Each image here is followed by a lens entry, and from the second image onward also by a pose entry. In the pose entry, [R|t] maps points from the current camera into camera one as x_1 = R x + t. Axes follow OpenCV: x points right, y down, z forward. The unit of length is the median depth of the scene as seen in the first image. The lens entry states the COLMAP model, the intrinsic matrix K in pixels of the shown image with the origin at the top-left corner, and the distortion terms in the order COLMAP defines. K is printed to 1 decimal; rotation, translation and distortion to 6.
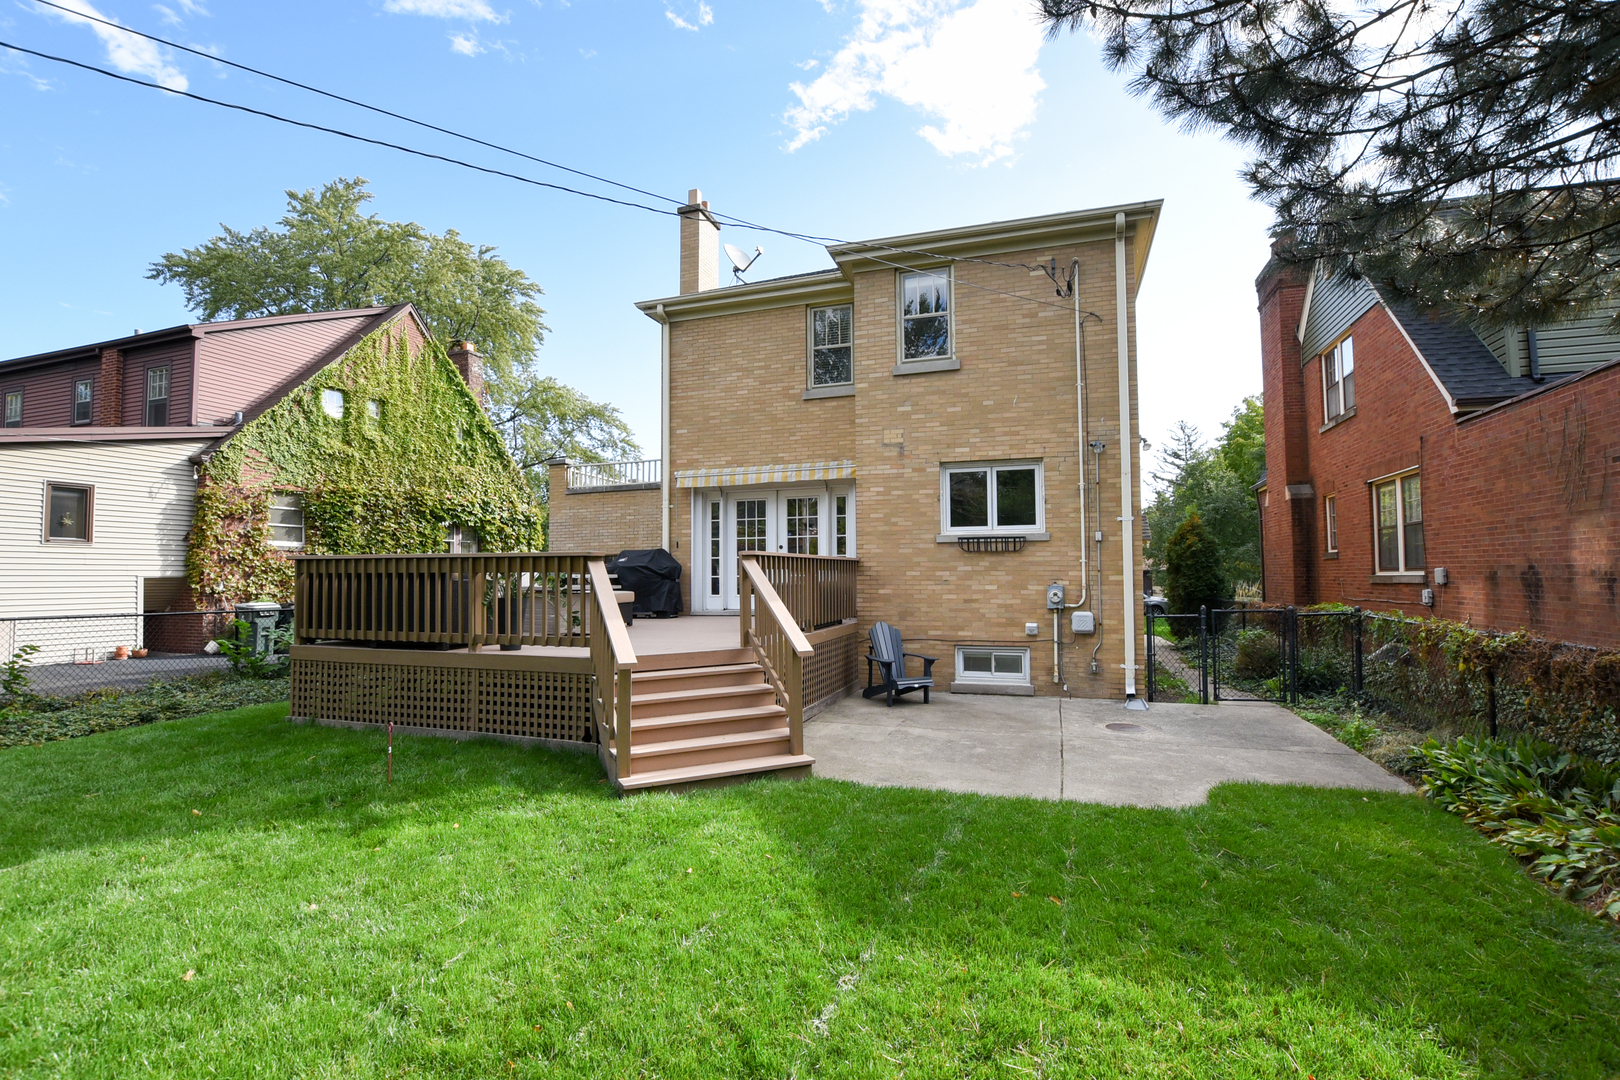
lens RADIAL K [[727.2, 0, 813.9], [0, 727.2, 547.0], [0, 0, 1]] dist [-0.026930, 0.000726]
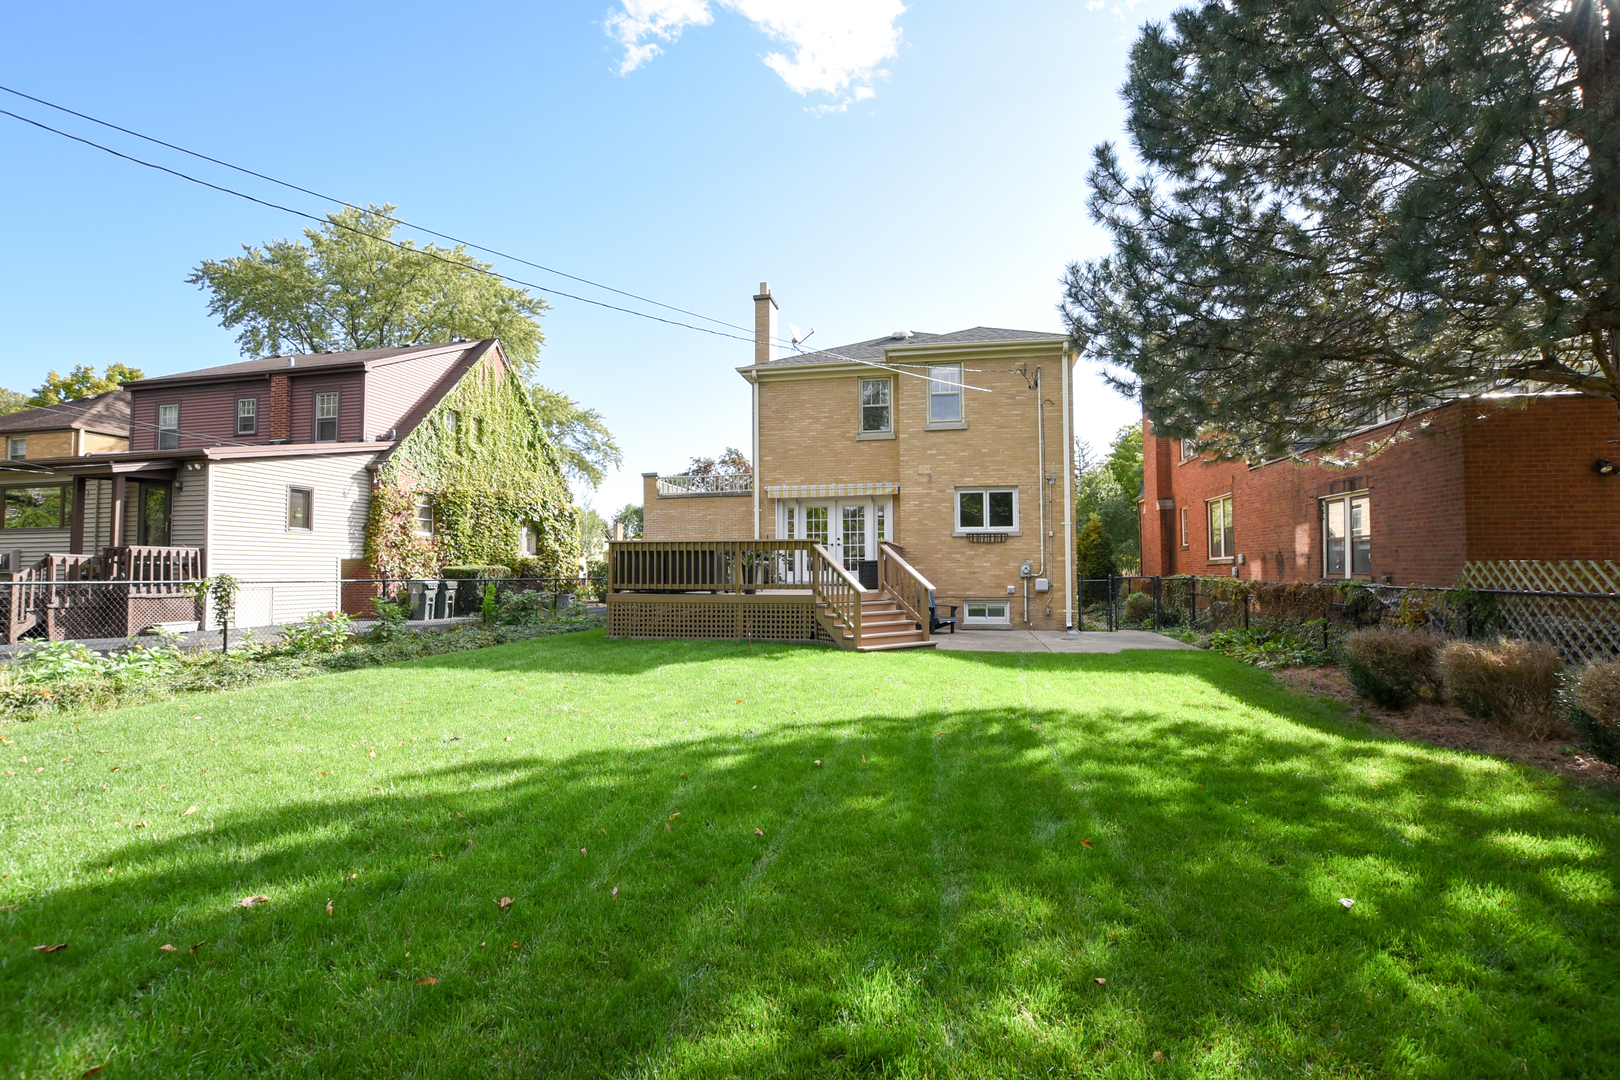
lens RADIAL K [[727.2, 0, 813.9], [0, 727.2, 547.0], [0, 0, 1]] dist [-0.026930, 0.000726]
pose [[0.990867, 0.006236, 0.134701, -0.262416], [-0.007042, 0.999960, 0.005511, 0.007559], [-0.134661, -0.006409, 0.990871, -0.410918]]
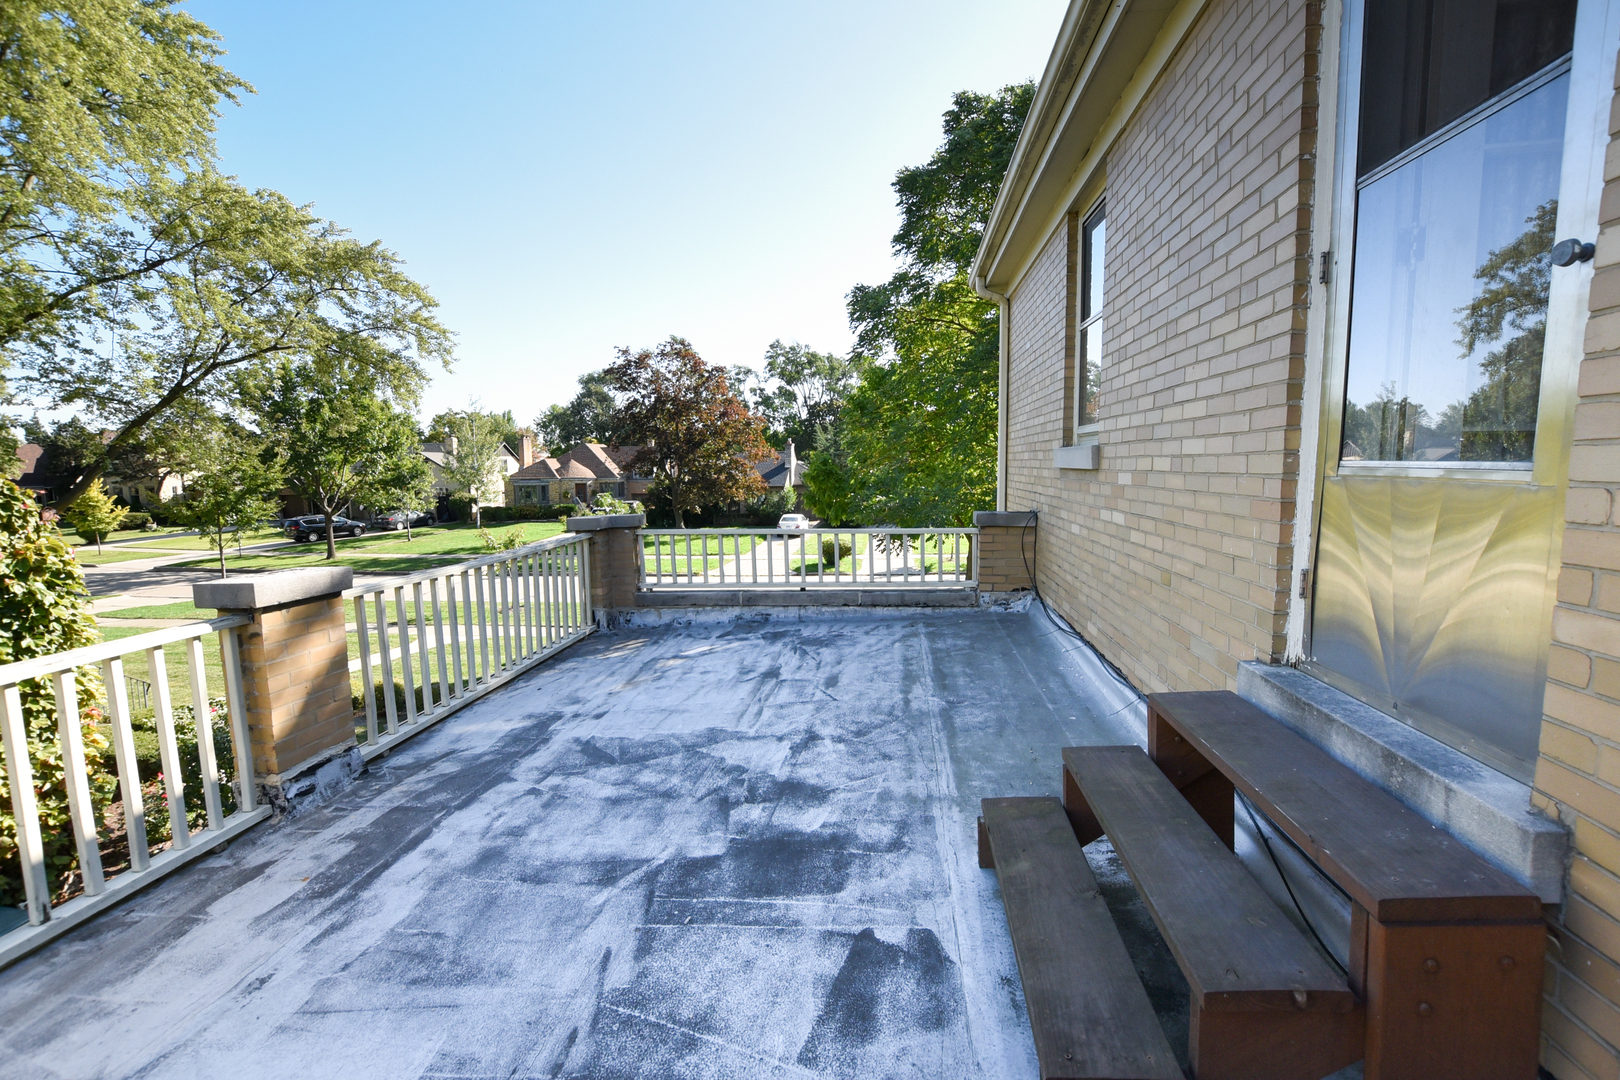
lens RADIAL K [[727.2, 0, 813.9], [0, 727.2, 547.0], [0, 0, 1]] dist [-0.026930, 0.000726]
pose [[0.978125, -0.036845, 0.204728, -0.251251], [0.005943, 0.988737, 0.149548, -0.157608], [-0.207932, -0.145060, 0.967327, 1.110712]]
